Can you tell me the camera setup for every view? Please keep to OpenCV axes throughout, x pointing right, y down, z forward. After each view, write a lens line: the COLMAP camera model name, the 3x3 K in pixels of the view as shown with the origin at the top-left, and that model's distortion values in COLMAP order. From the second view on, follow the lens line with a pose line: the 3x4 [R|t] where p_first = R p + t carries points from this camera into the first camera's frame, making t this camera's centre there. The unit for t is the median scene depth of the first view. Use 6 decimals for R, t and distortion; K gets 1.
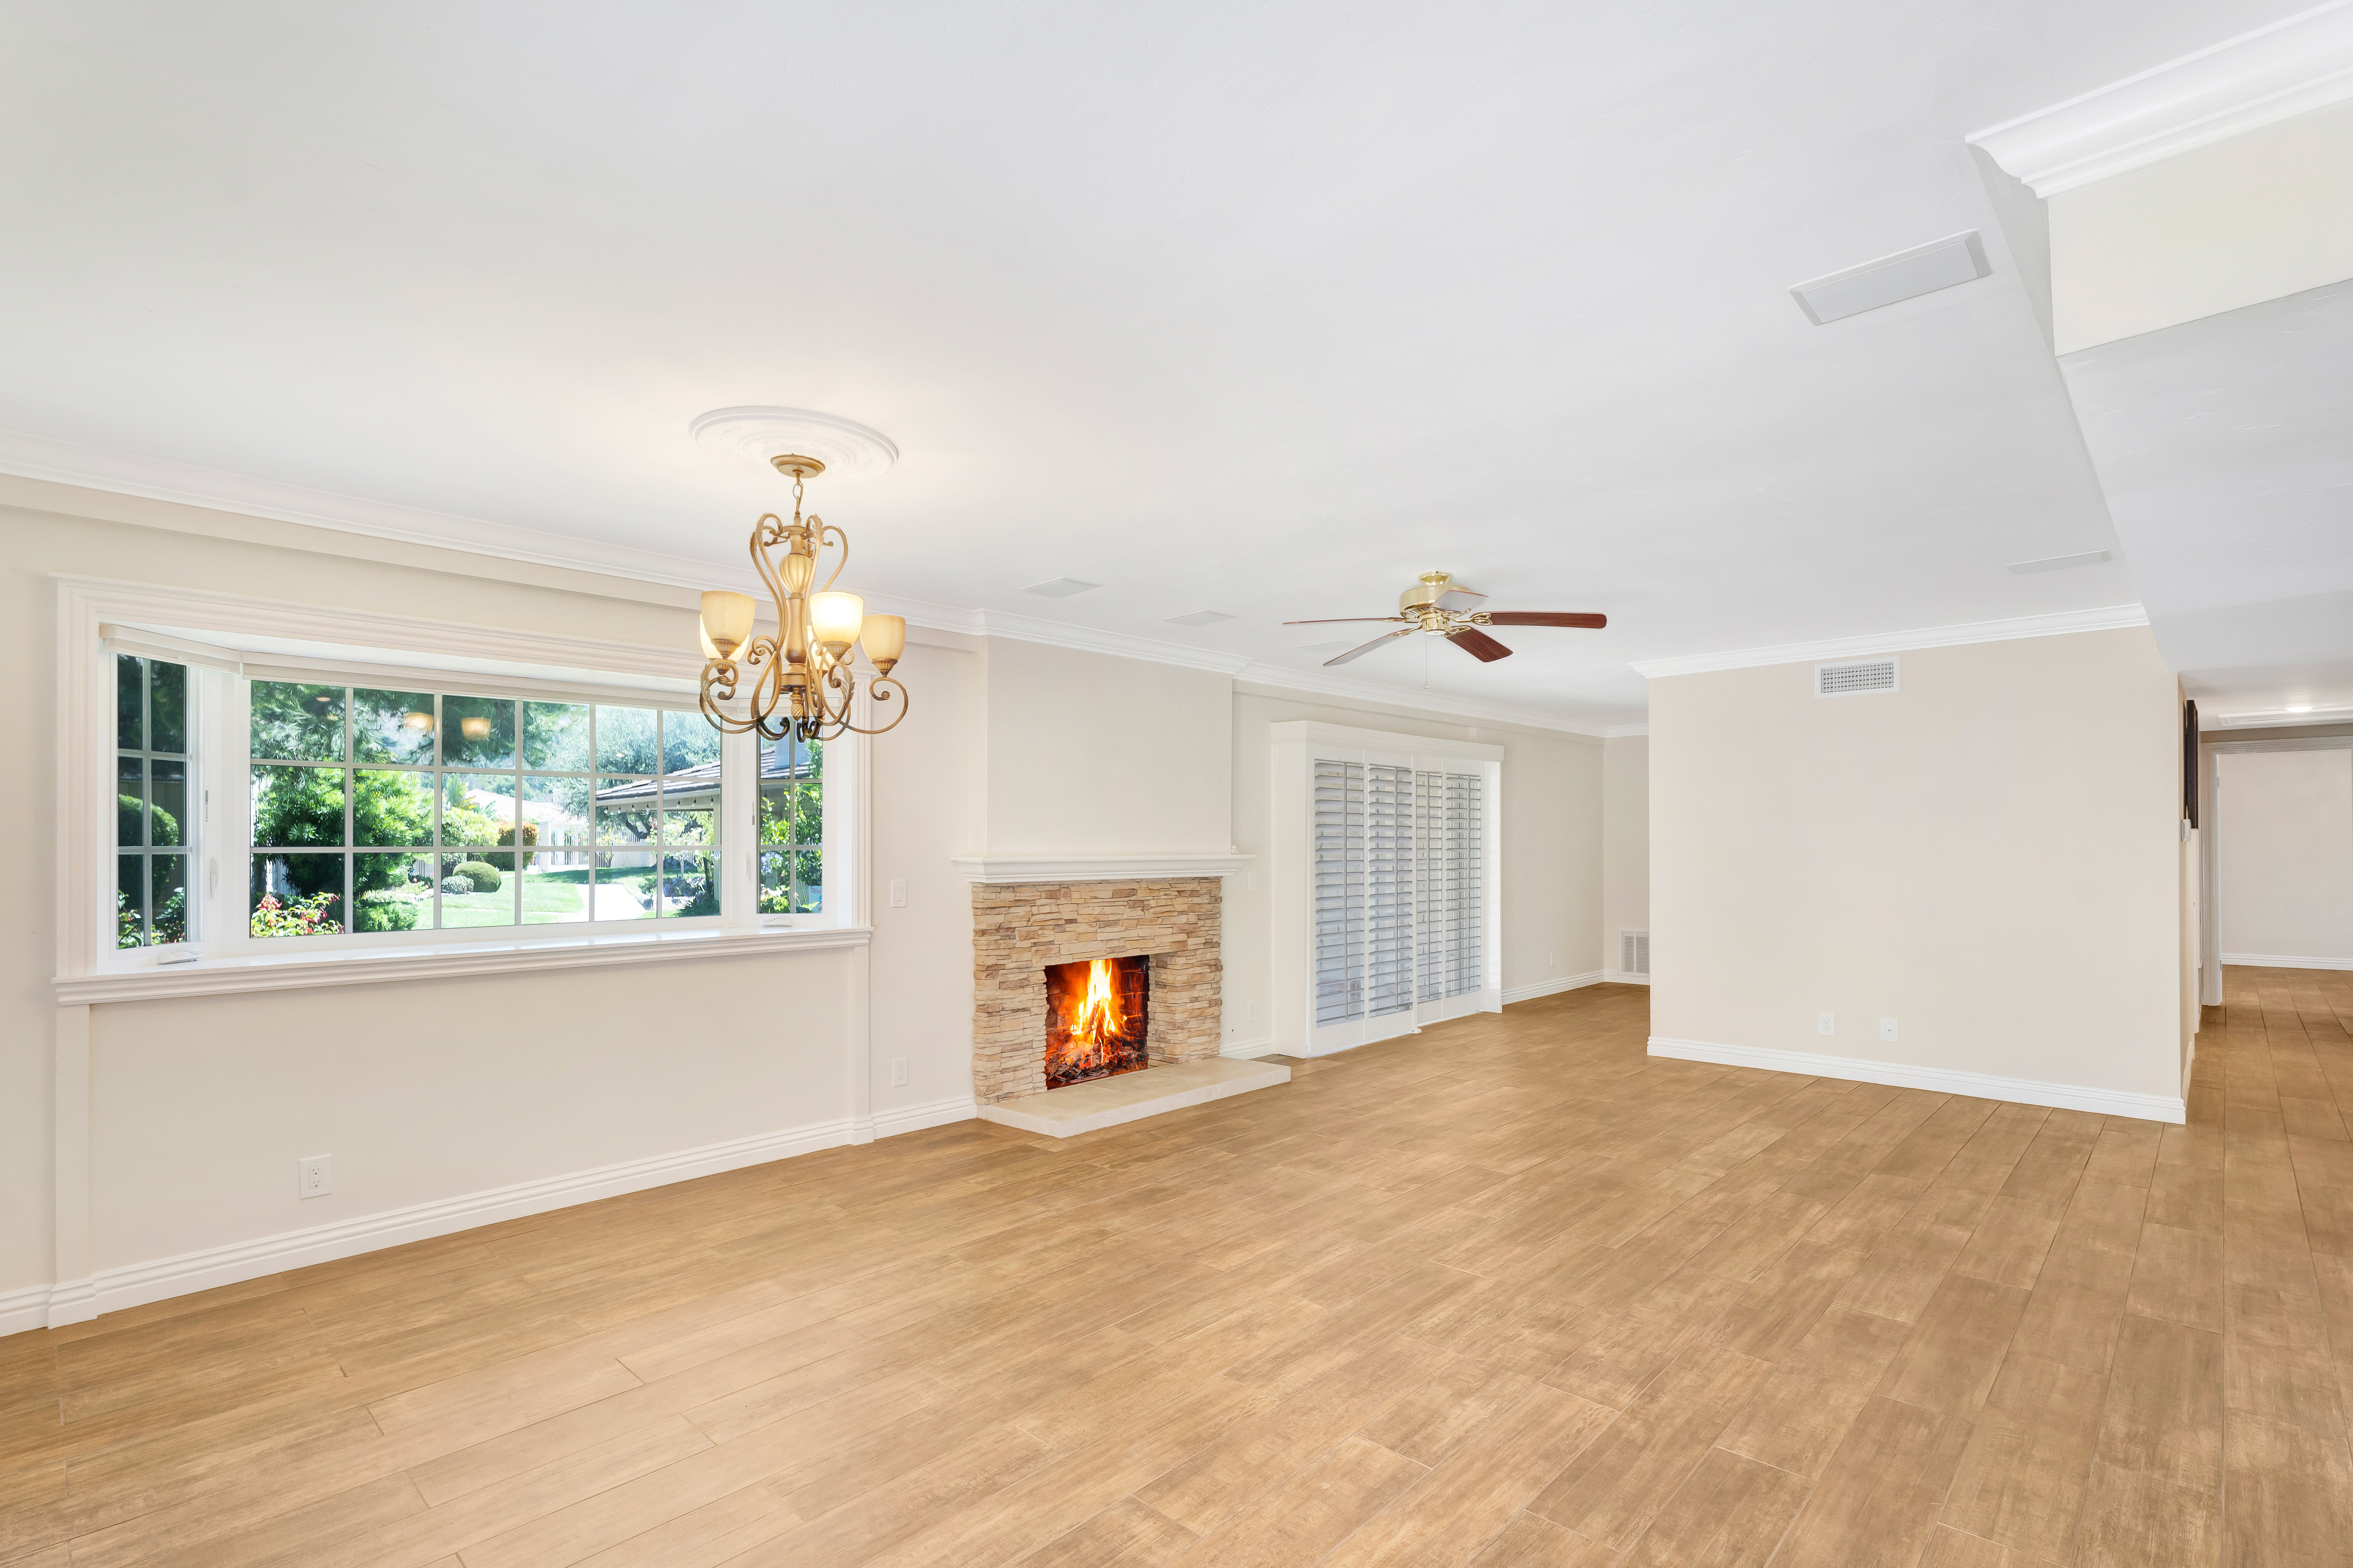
lens RADIAL K [[1087.1, 0, 1178.1], [0, 1087.1, 862.6], [0, 0, 1]] dist [0.006294, -0.000772]
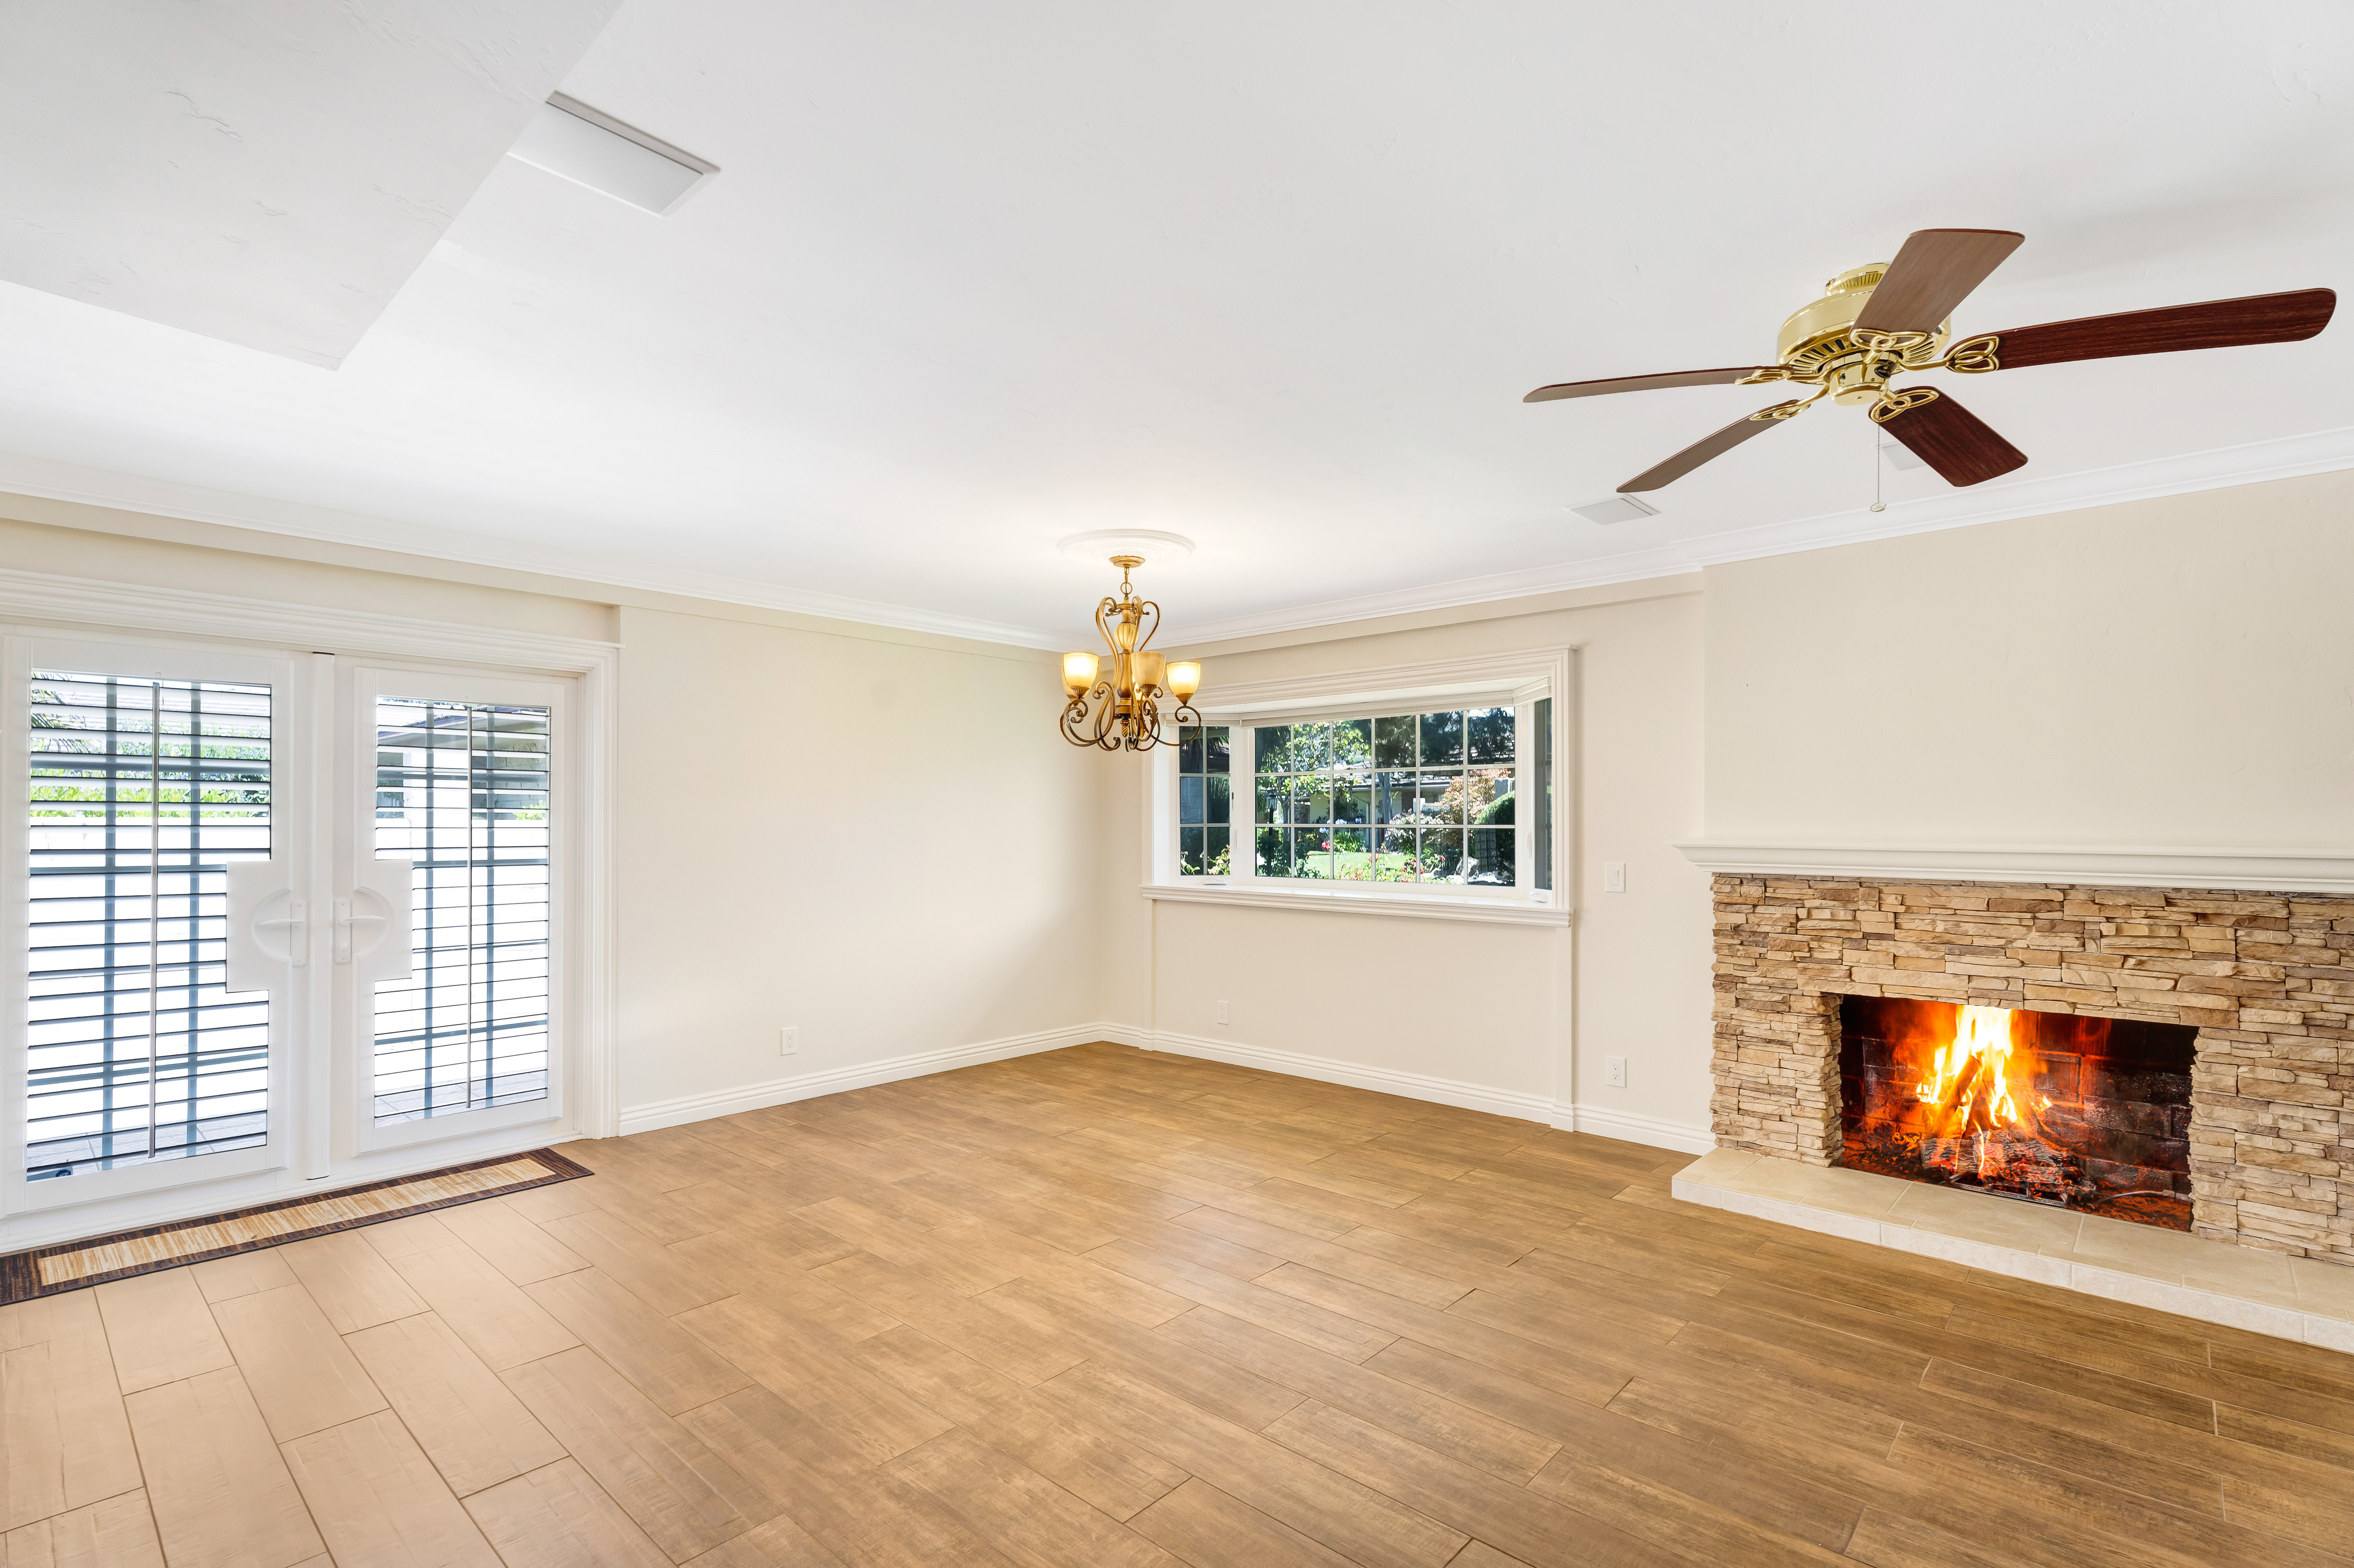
lens RADIAL K [[1087.4, 0, 1189.4], [0, 1087.4, 827.9], [0, 0, 1]] dist [0.006294, -0.000772]
pose [[0.031925, 0.005313, -0.999476, 0.661650], [-0.021259, 0.999763, 0.004636, -0.009458], [0.999264, 0.021100, 0.032030, 0.622217]]
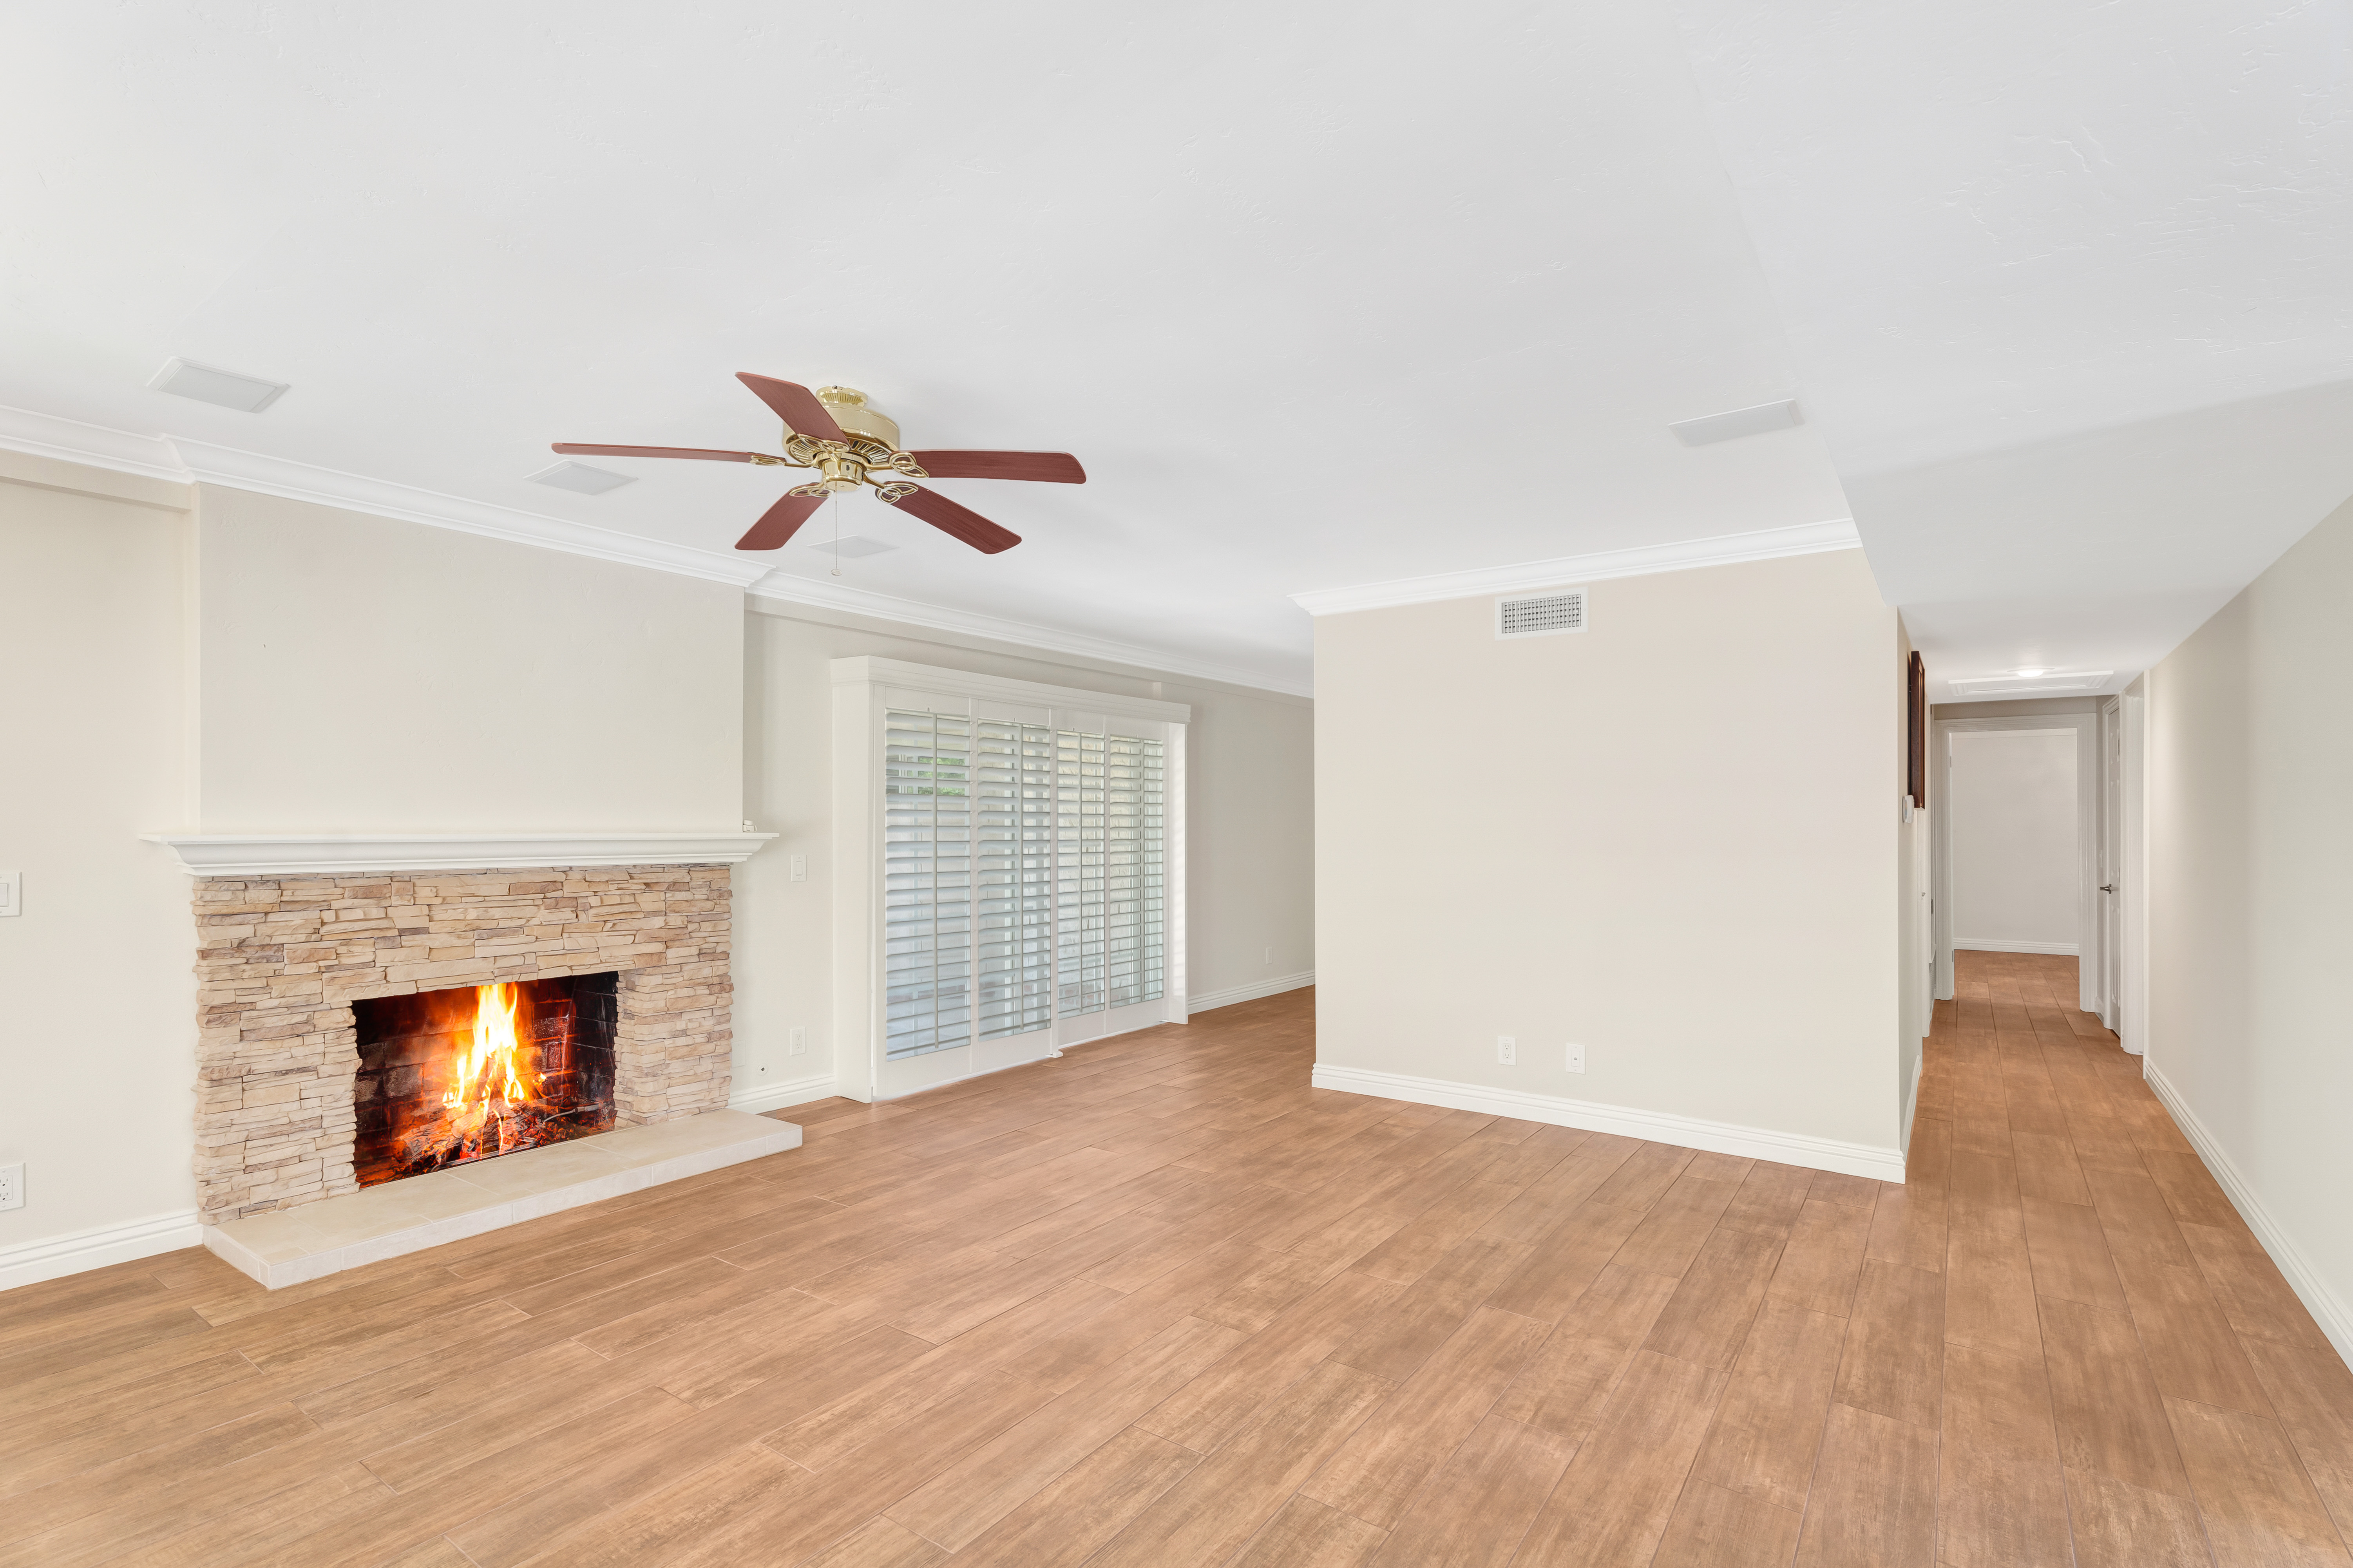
lens RADIAL K [[1086.9, 0, 1178.5], [0, 1086.9, 824.5], [0, 0, 1]] dist [0.006294, -0.000772]
pose [[0.990204, 0.005120, 0.139534, 0.312409], [-0.002958, 0.999872, -0.015696, -0.002328], [-0.139596, 0.015129, 0.990093, 0.312458]]
